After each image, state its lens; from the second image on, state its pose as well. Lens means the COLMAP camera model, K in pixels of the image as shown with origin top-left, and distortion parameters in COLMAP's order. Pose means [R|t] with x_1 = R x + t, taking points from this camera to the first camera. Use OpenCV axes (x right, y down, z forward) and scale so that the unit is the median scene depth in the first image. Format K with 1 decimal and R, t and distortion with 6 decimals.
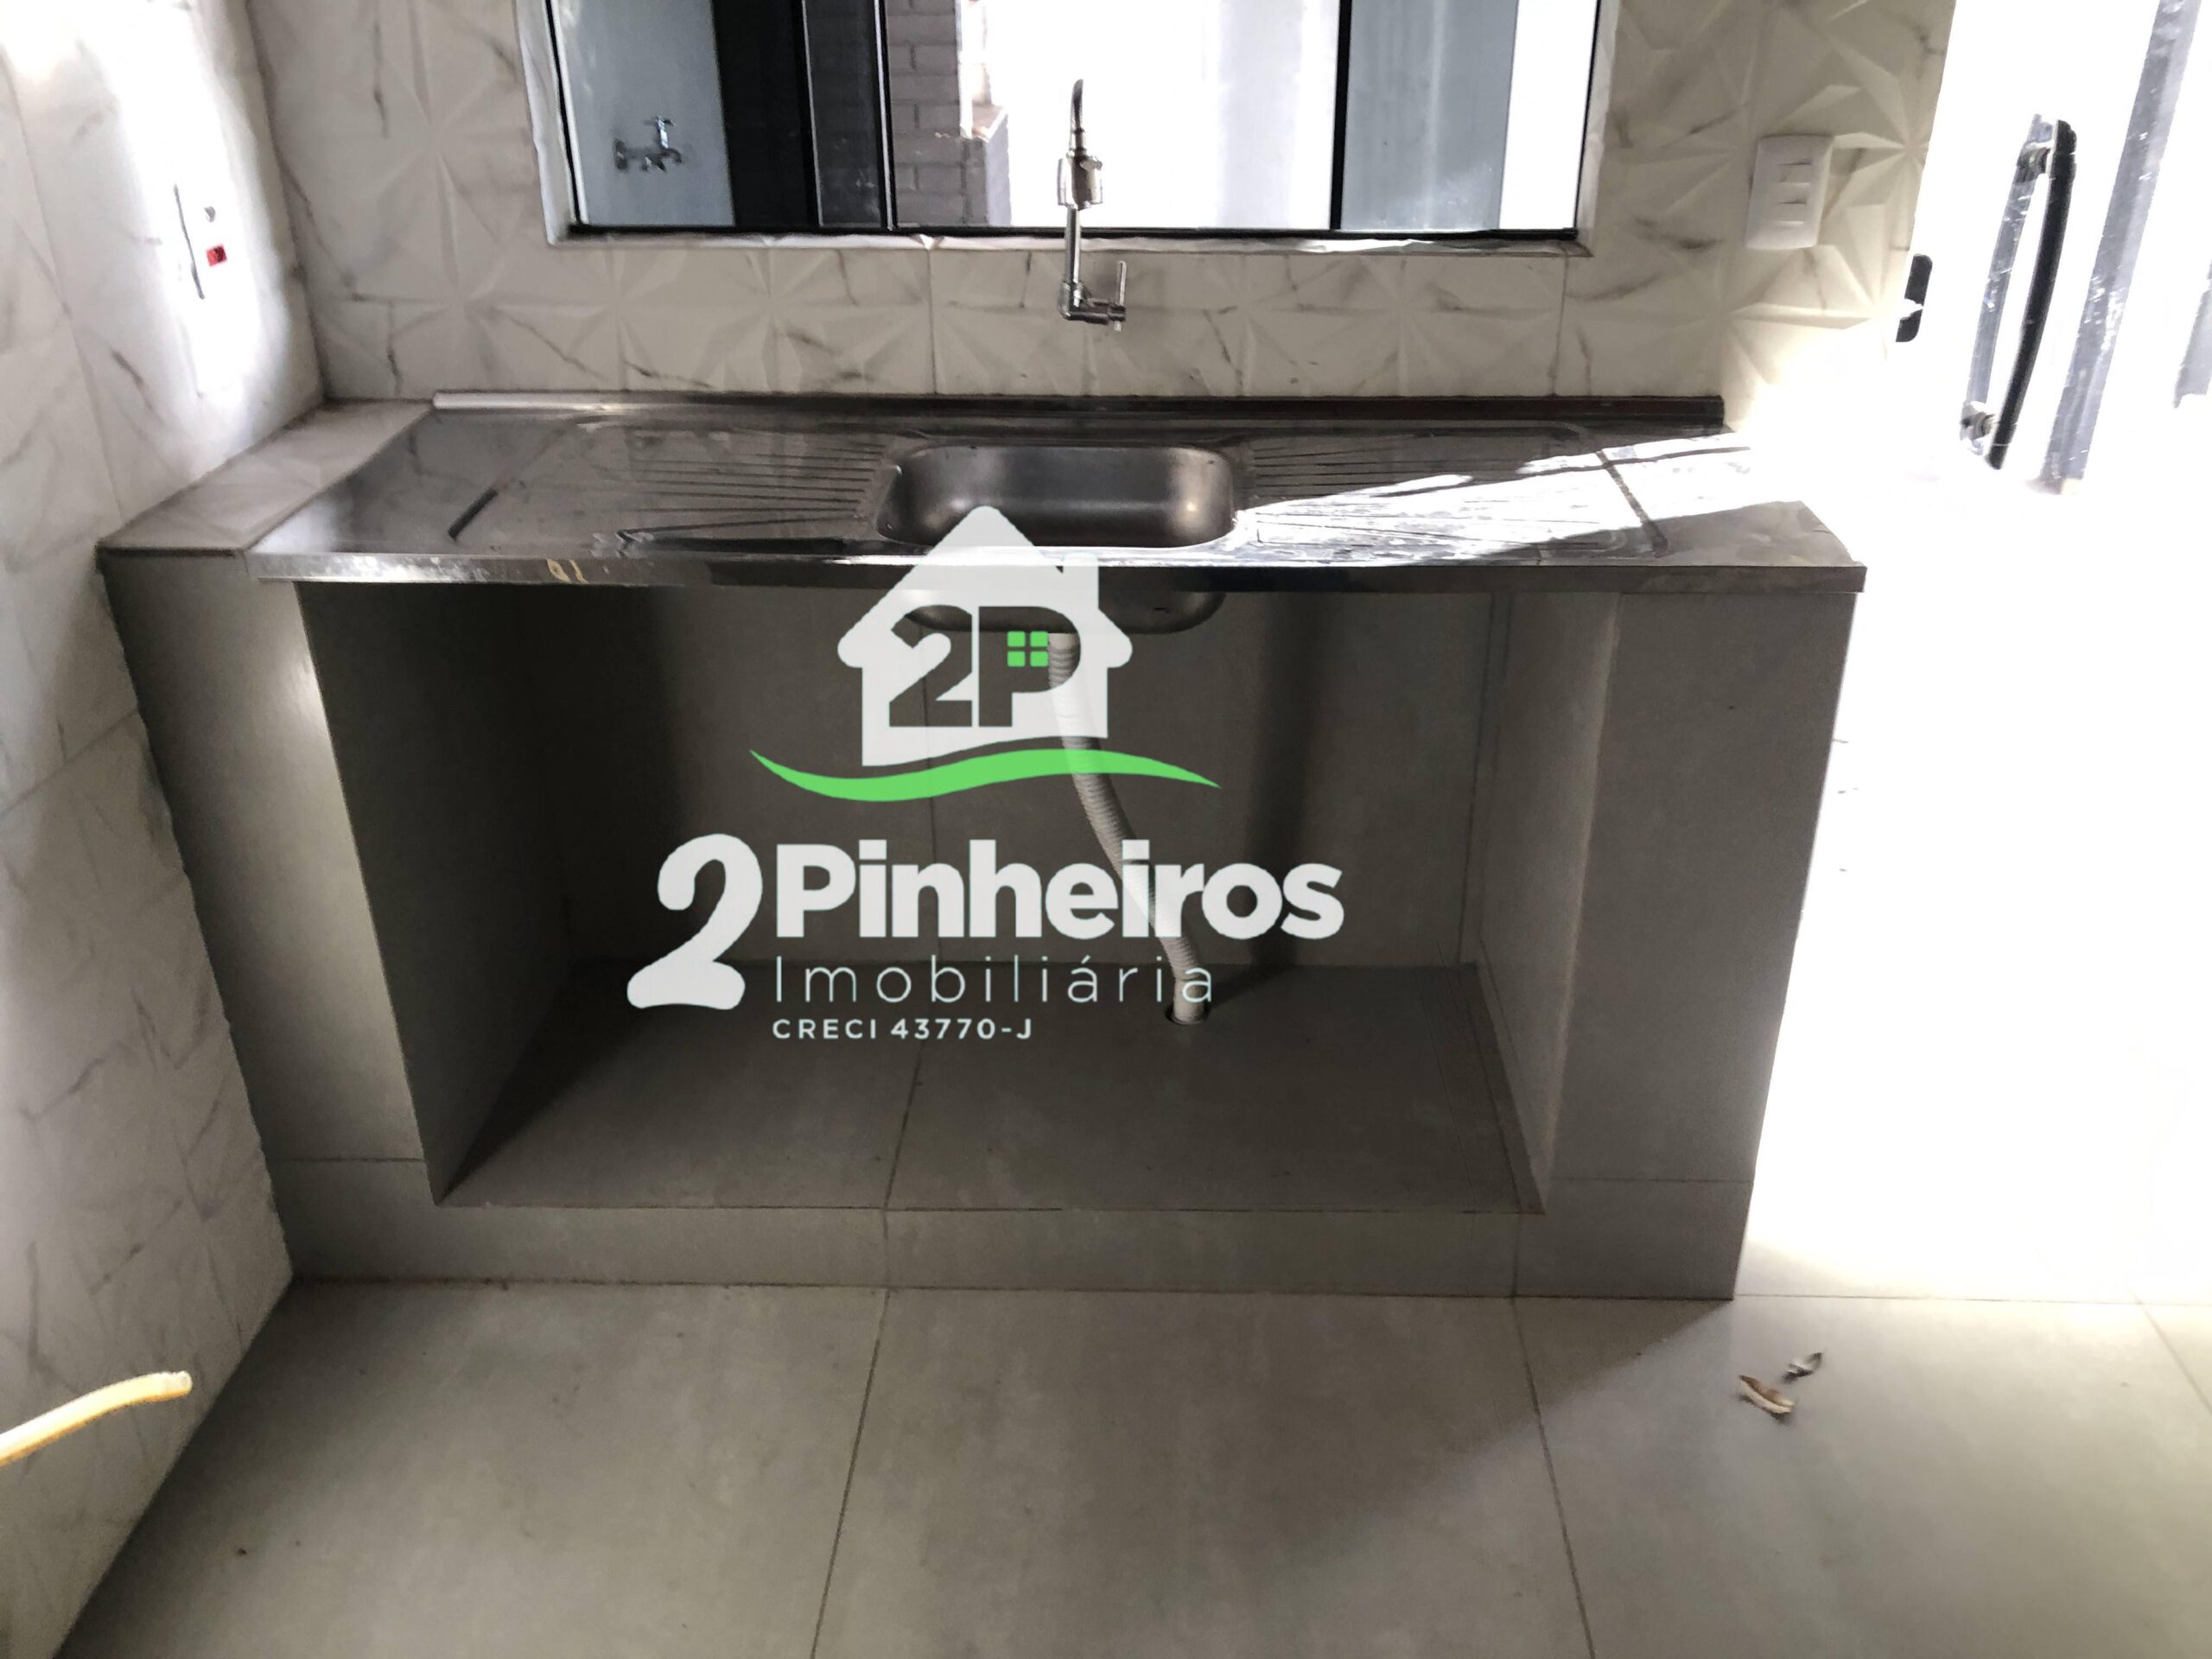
lens RADIAL K [[1819.0, 0, 1110.8], [0, 1819.0, 812.3], [0, 0, 1]] dist [0.014839, -0.006112]
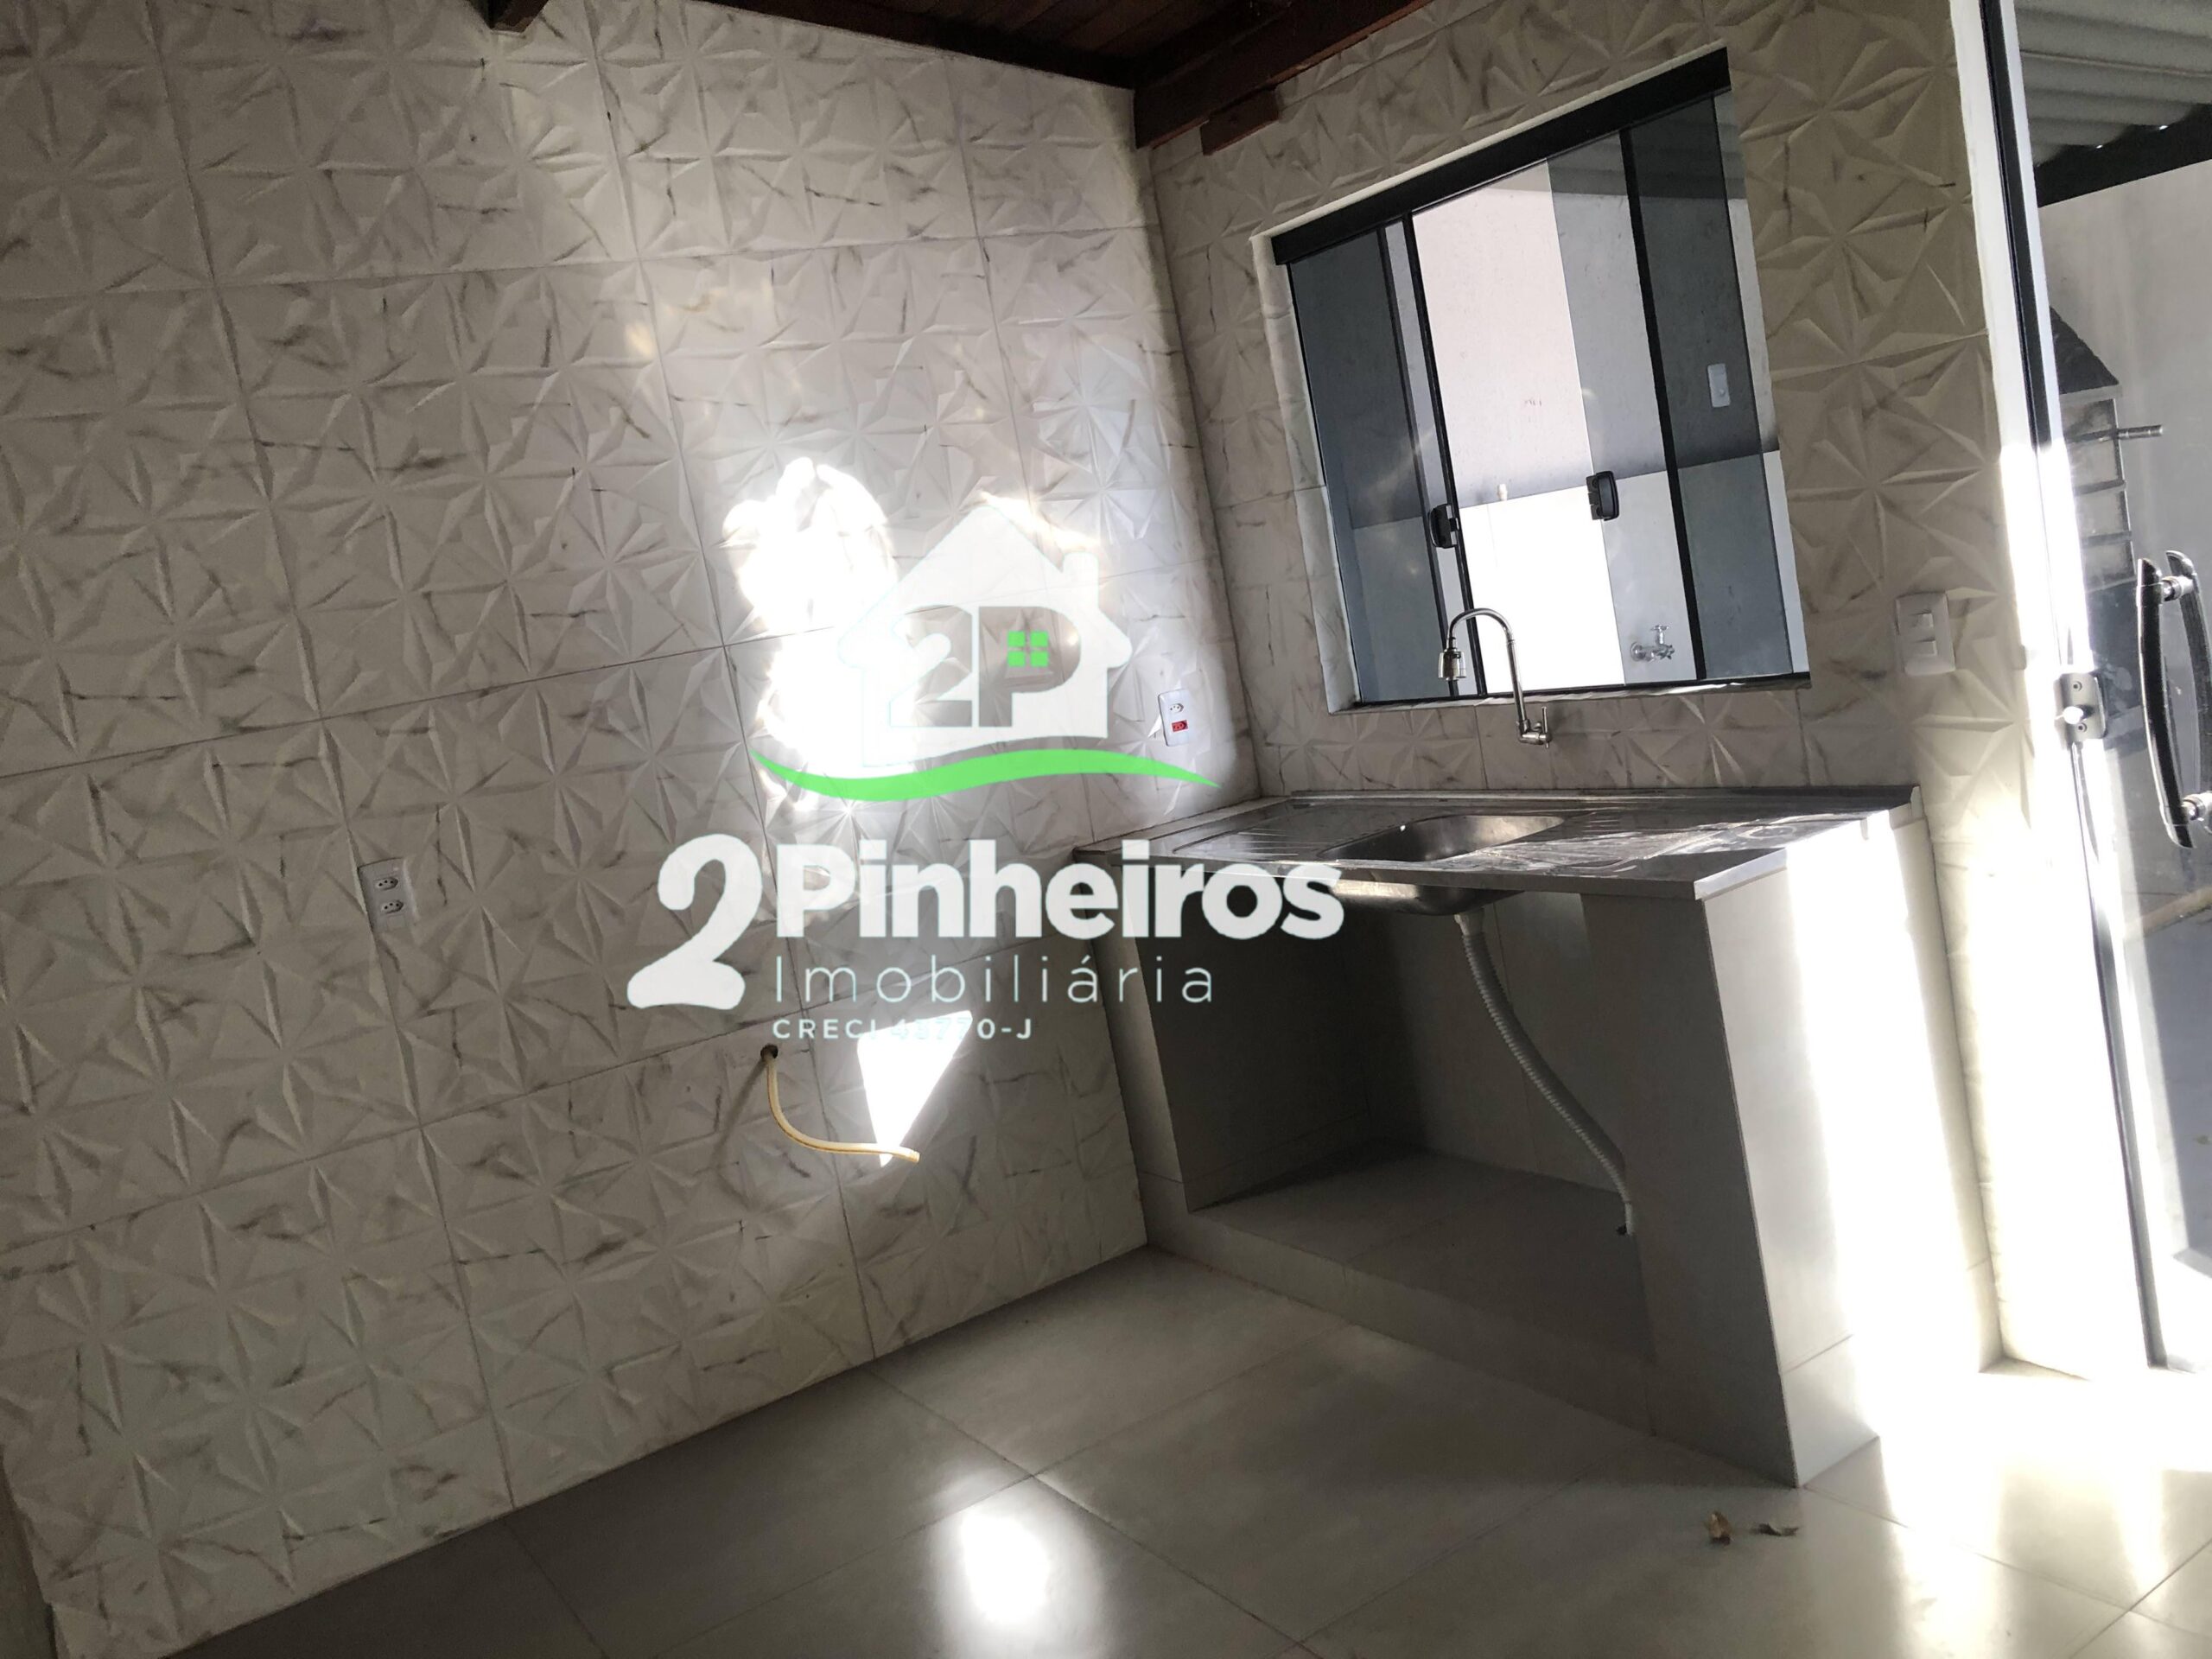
lens RADIAL K [[1819.0, 0, 1093.7], [0, 1819.0, 816.2], [0, 0, 1]] dist [0.014839, -0.006112]
pose [[0.538969, 0.002858, -0.842321, 1.135091], [-0.215634, 0.967140, -0.134695, 0.094928], [0.814257, 0.254229, 0.521875, -0.146470]]
